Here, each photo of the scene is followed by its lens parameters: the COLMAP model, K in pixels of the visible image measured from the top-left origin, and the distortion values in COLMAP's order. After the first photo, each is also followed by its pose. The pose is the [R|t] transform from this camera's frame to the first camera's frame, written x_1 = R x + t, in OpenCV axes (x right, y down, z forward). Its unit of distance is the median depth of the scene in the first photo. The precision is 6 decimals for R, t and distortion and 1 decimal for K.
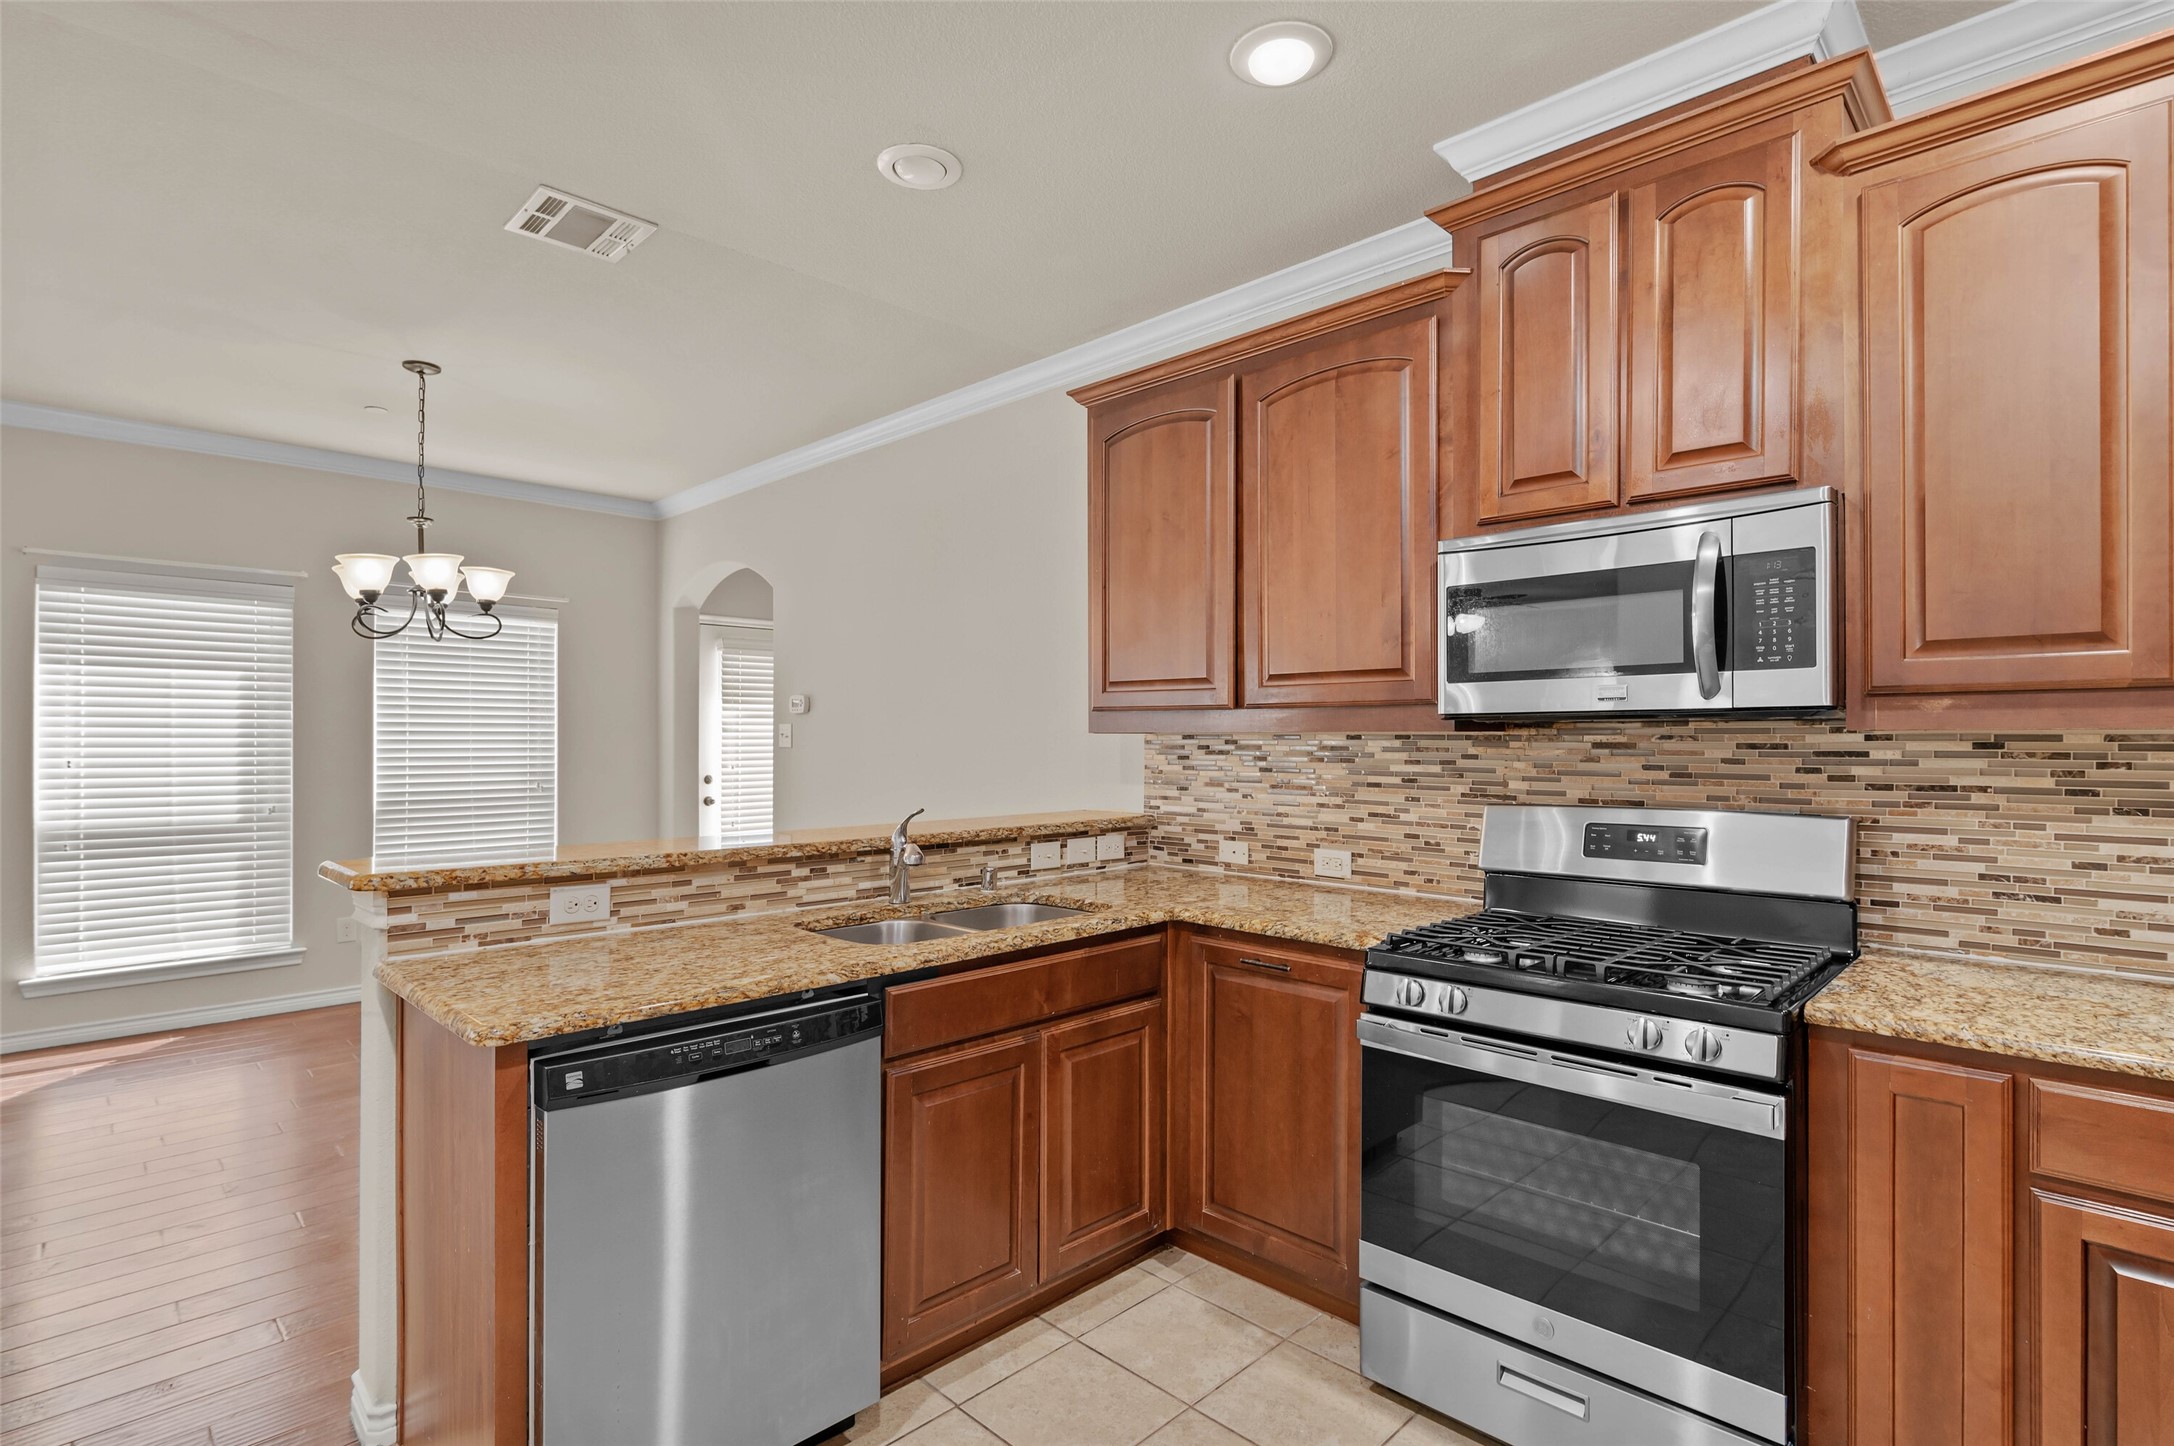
lens RADIAL K [[1048.3, 0, 1086.6], [0, 1048.3, 731.0], [0, 0, 1]] dist [-0.003036, 0.000110]
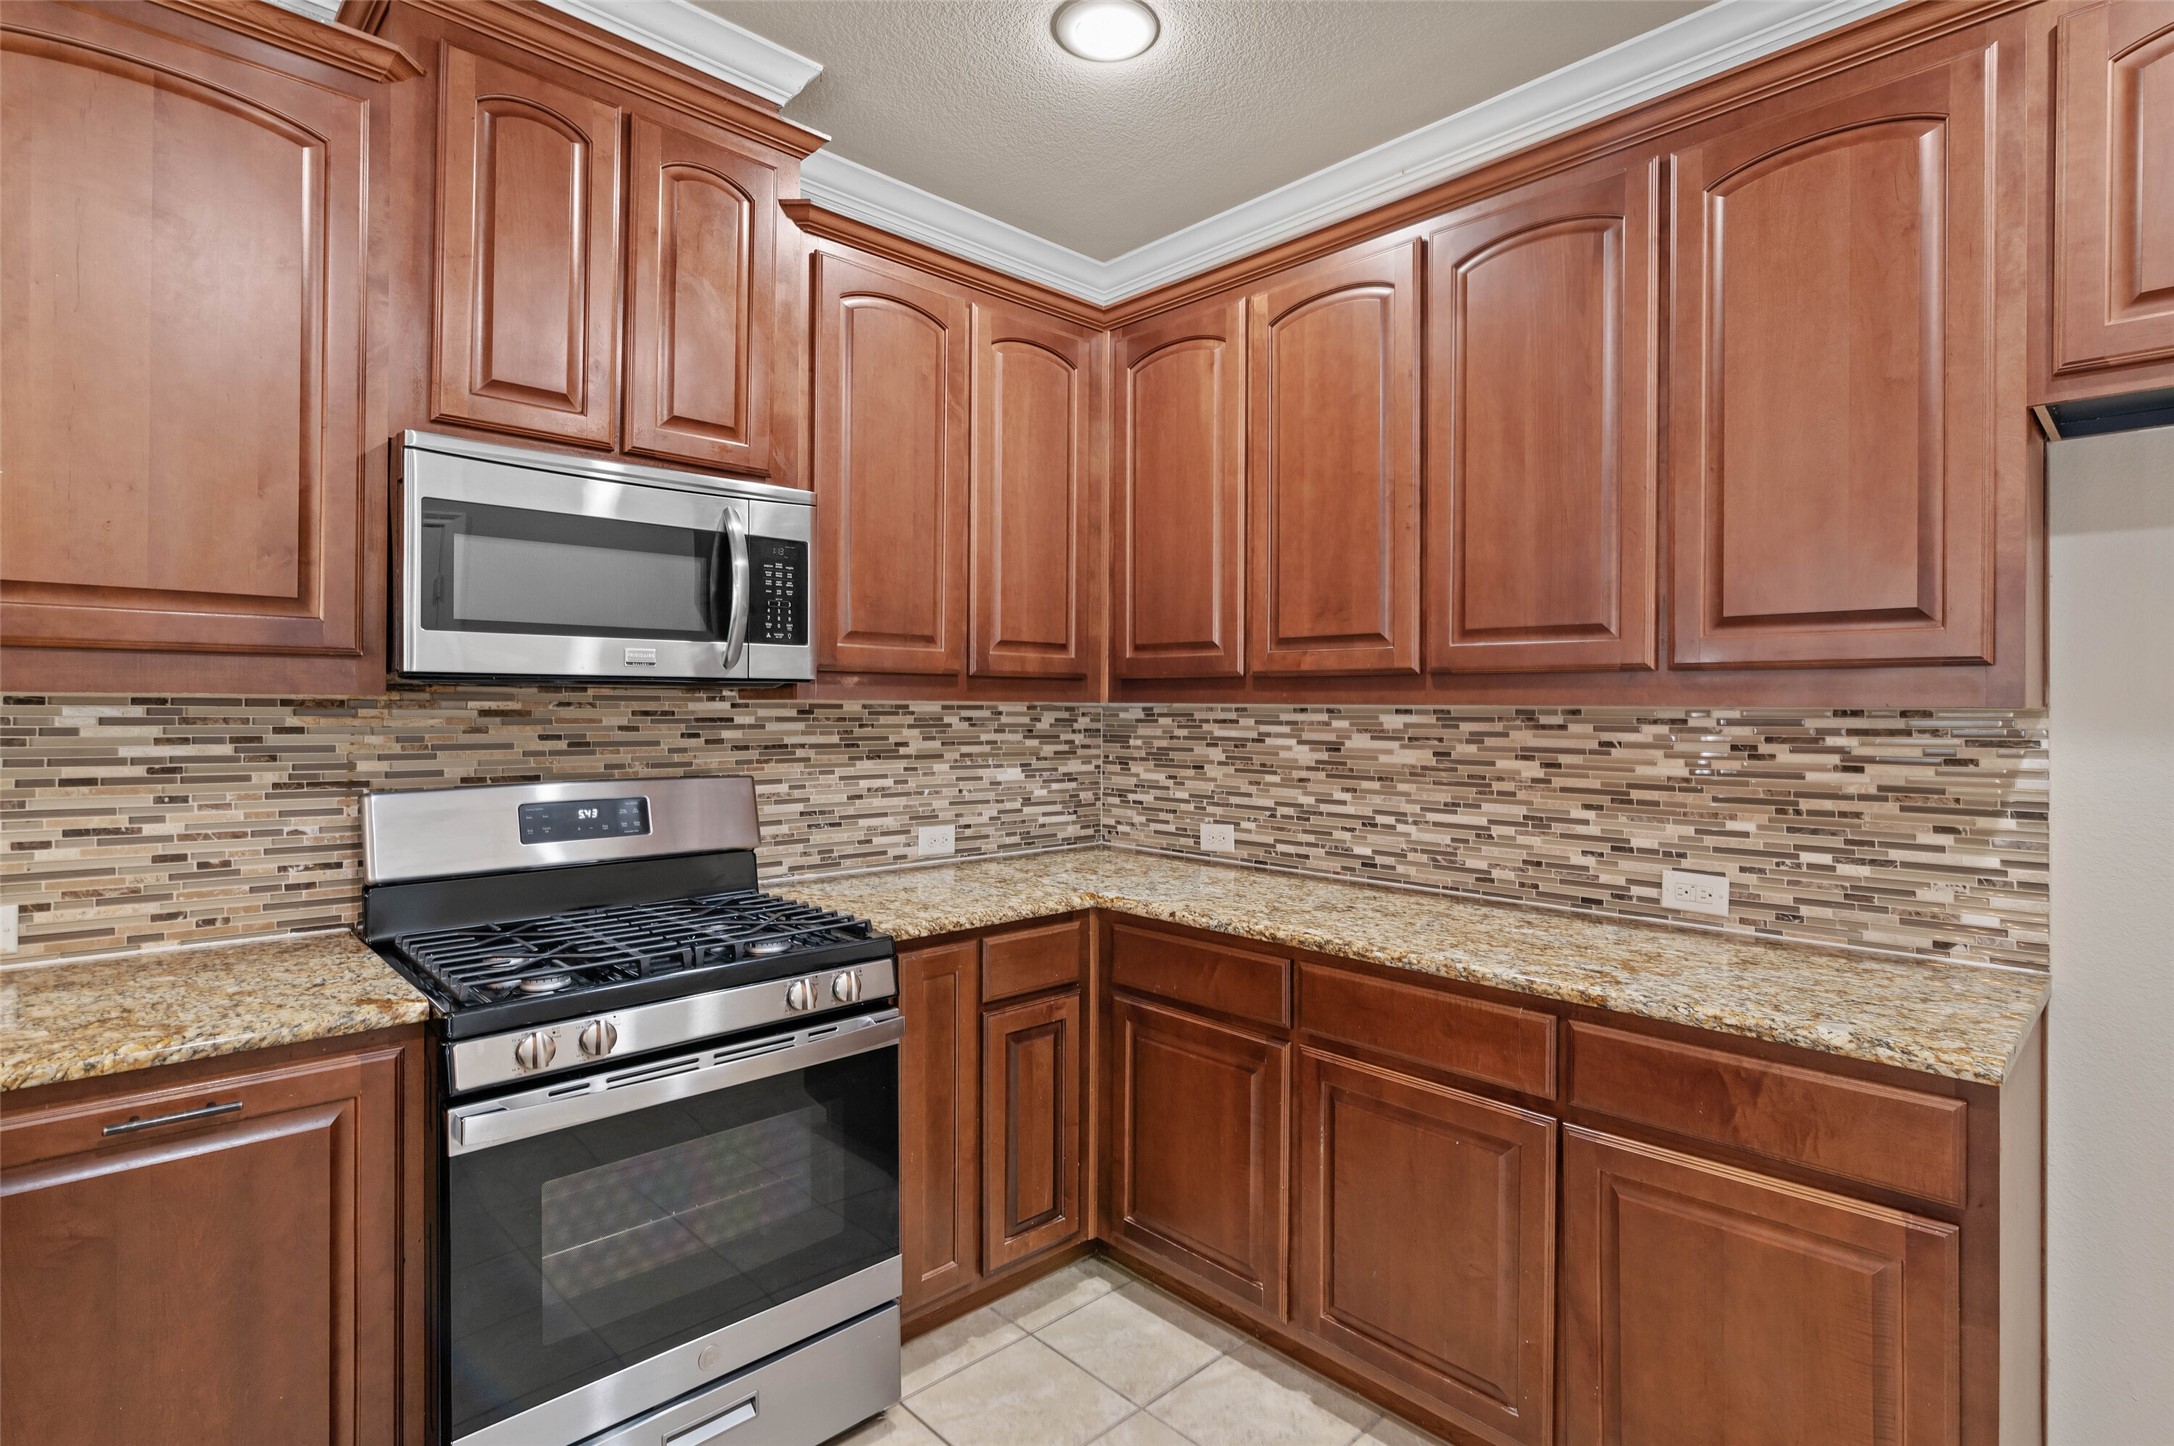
lens RADIAL K [[1063.4, 0, 1093.9], [0, 1063.4, 701.6], [0, 0, 1]] dist [-0.004174, 0.000086]
pose [[0.028642, 0.003605, 0.999583, -0.355207], [-0.014382, 0.999891, -0.003194, 0.000112], [-0.999486, -0.014284, 0.028691, 0.485190]]
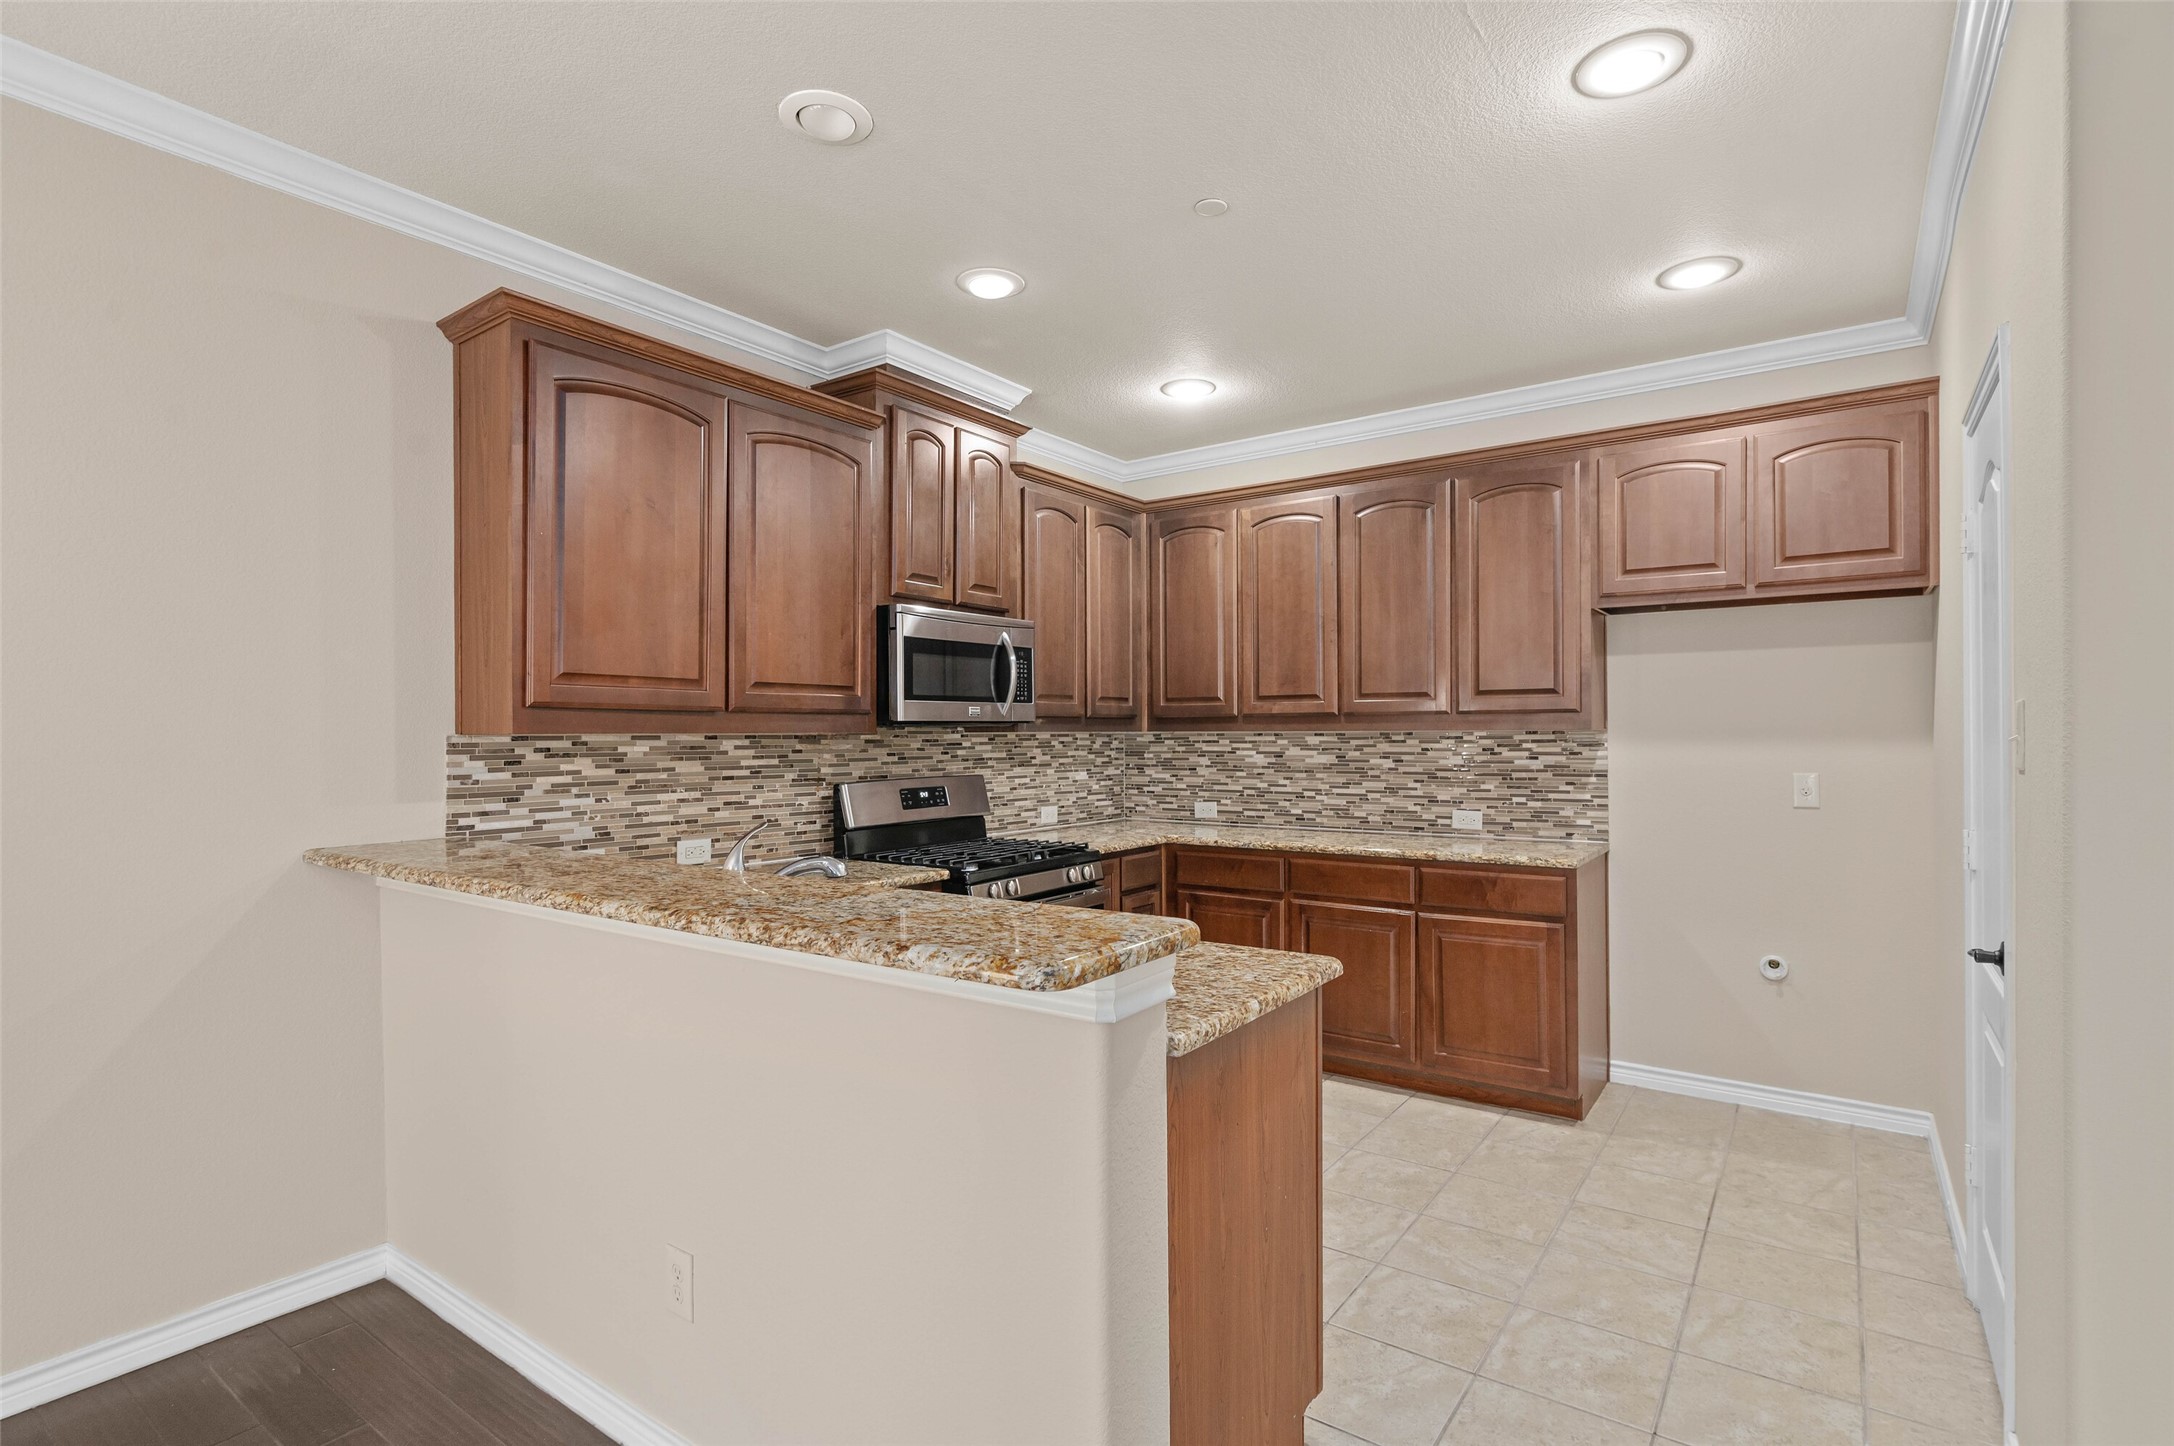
lens RADIAL K [[1048.3, 0, 1086.6], [0, 1048.3, 731.0], [0, 0, 1]] dist [-0.003036, 0.000110]
pose [[-0.156887, 0.002001, 0.987615, -1.108399], [-0.001952, 0.999995, -0.002337, 0.000968], [-0.987615, -0.002295, -0.156882, 0.922637]]
